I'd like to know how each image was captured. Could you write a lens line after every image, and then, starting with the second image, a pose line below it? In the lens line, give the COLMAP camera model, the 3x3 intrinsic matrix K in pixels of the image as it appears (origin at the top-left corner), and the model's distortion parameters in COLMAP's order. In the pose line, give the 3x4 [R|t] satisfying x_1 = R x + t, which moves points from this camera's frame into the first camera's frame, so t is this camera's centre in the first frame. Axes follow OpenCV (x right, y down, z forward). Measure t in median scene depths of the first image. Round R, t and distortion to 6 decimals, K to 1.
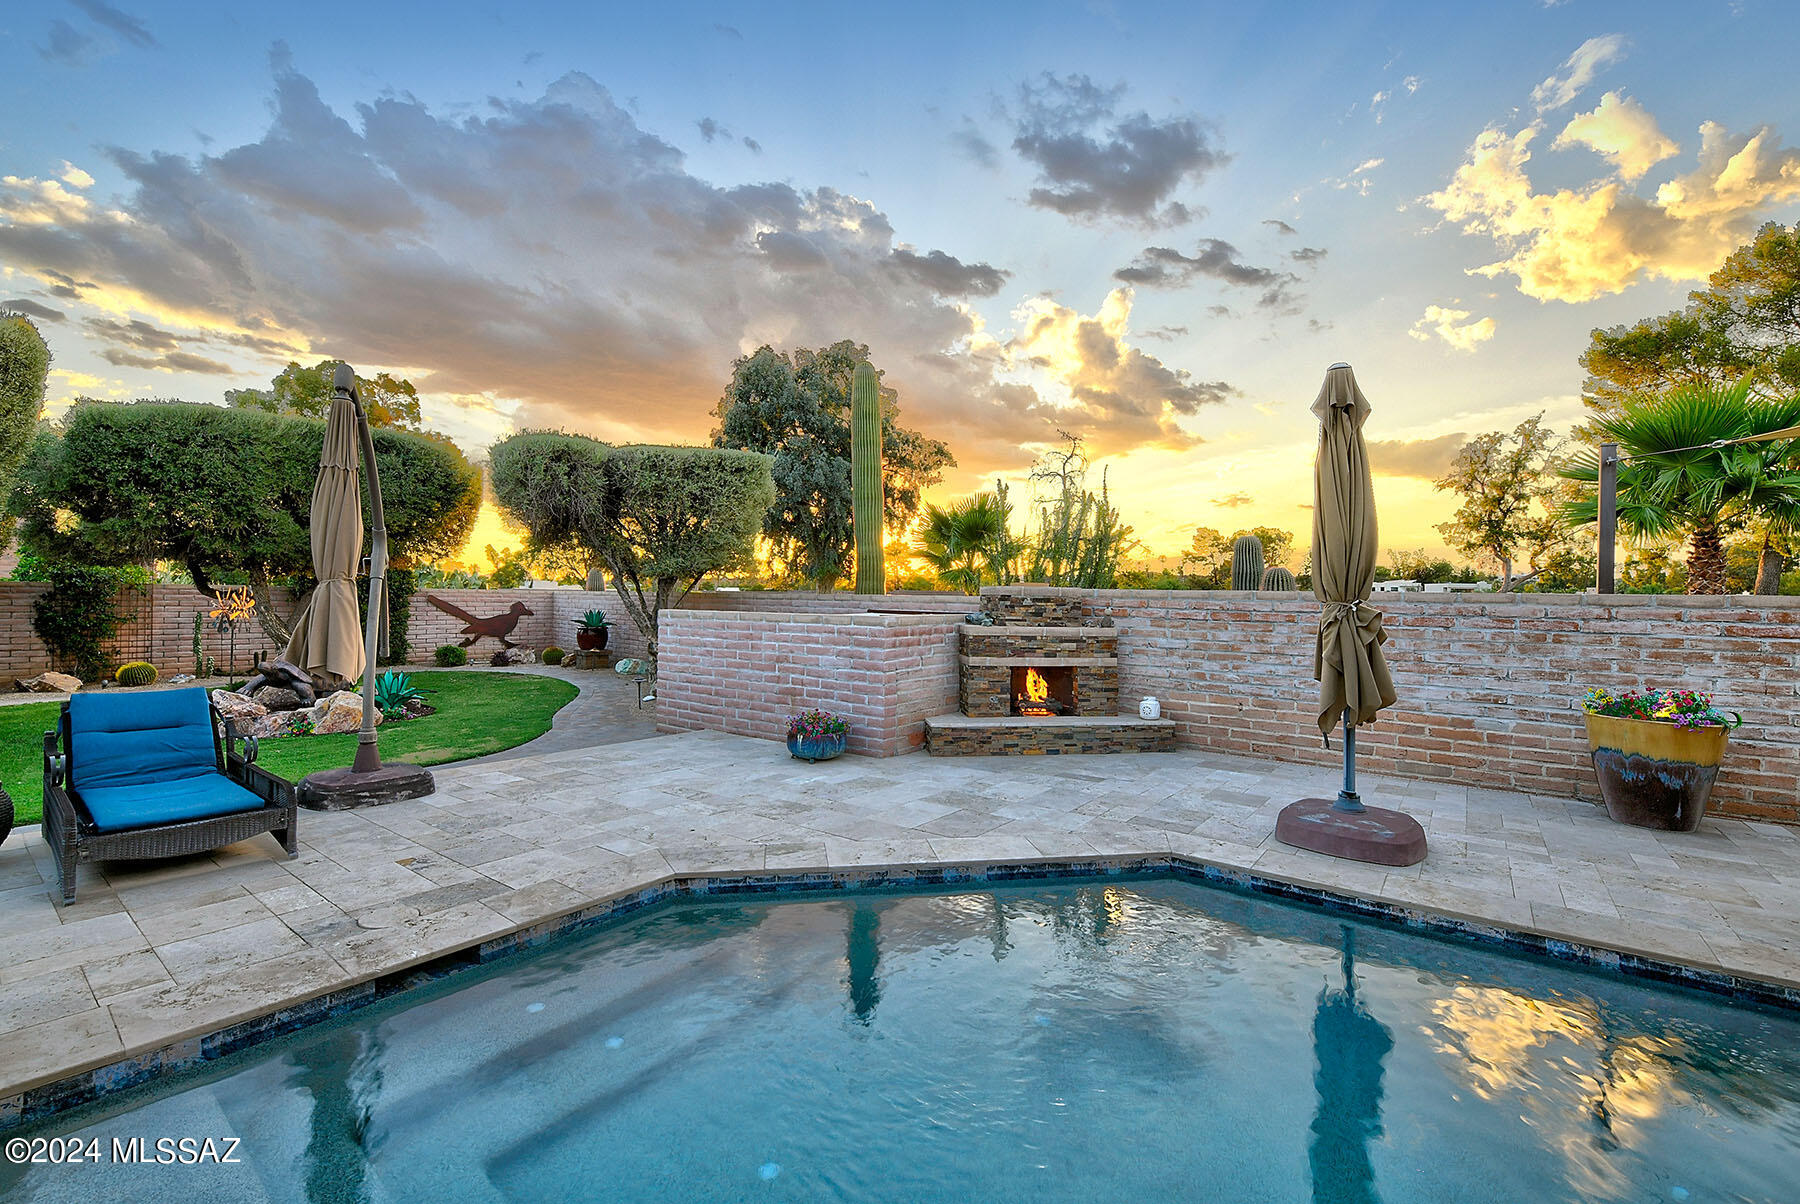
lens RADIAL K [[714.9, 0, 887.0], [0, 714.9, 586.5], [0, 0, 1]] dist [-0.017285, -0.001578]
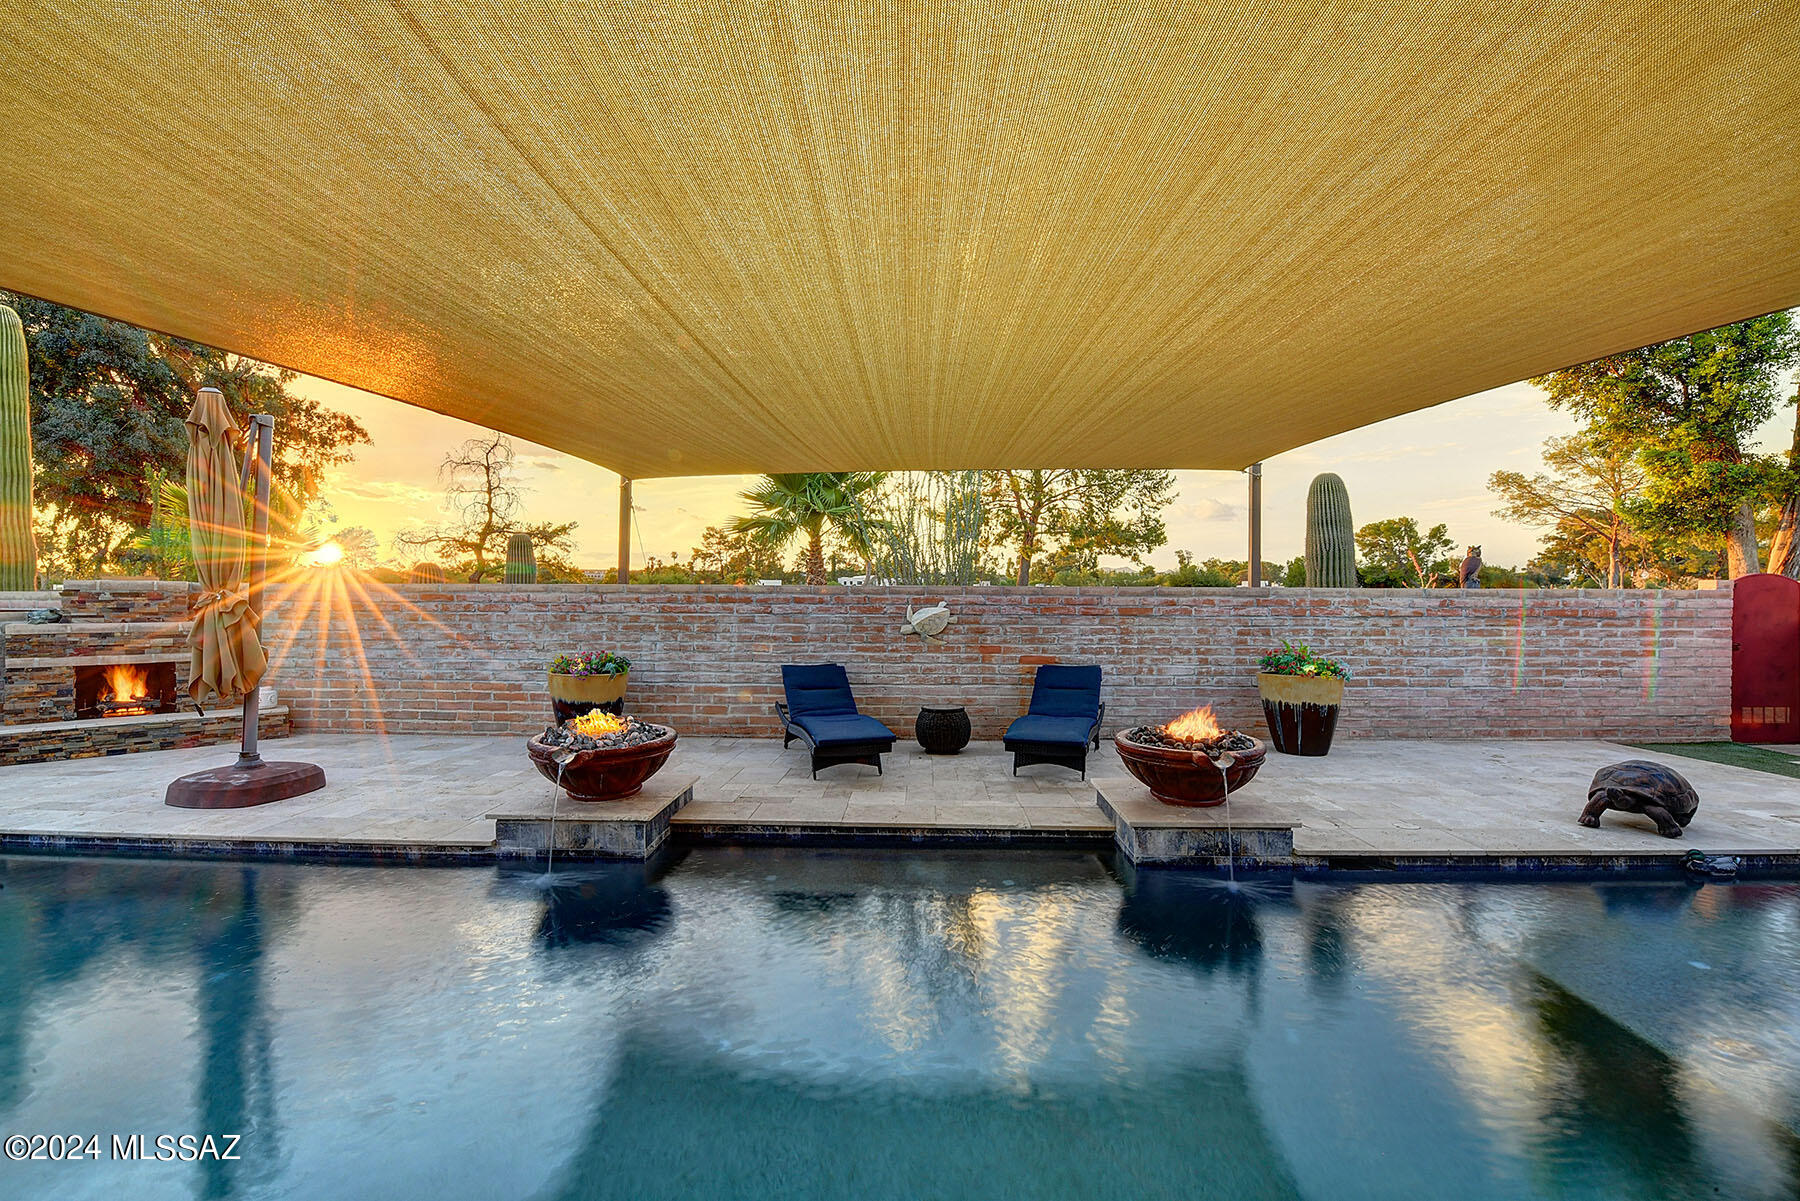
lens RADIAL K [[714.9, 0, 905.3], [0, 714.9, 595.3], [0, 0, 1]] dist [-0.017285, -0.001578]
pose [[0.819635, -0.014379, 0.572706, 0.584440], [0.003424, 0.999790, 0.020202, 0.005185], [-0.572876, -0.014597, 0.819512, -0.387213]]
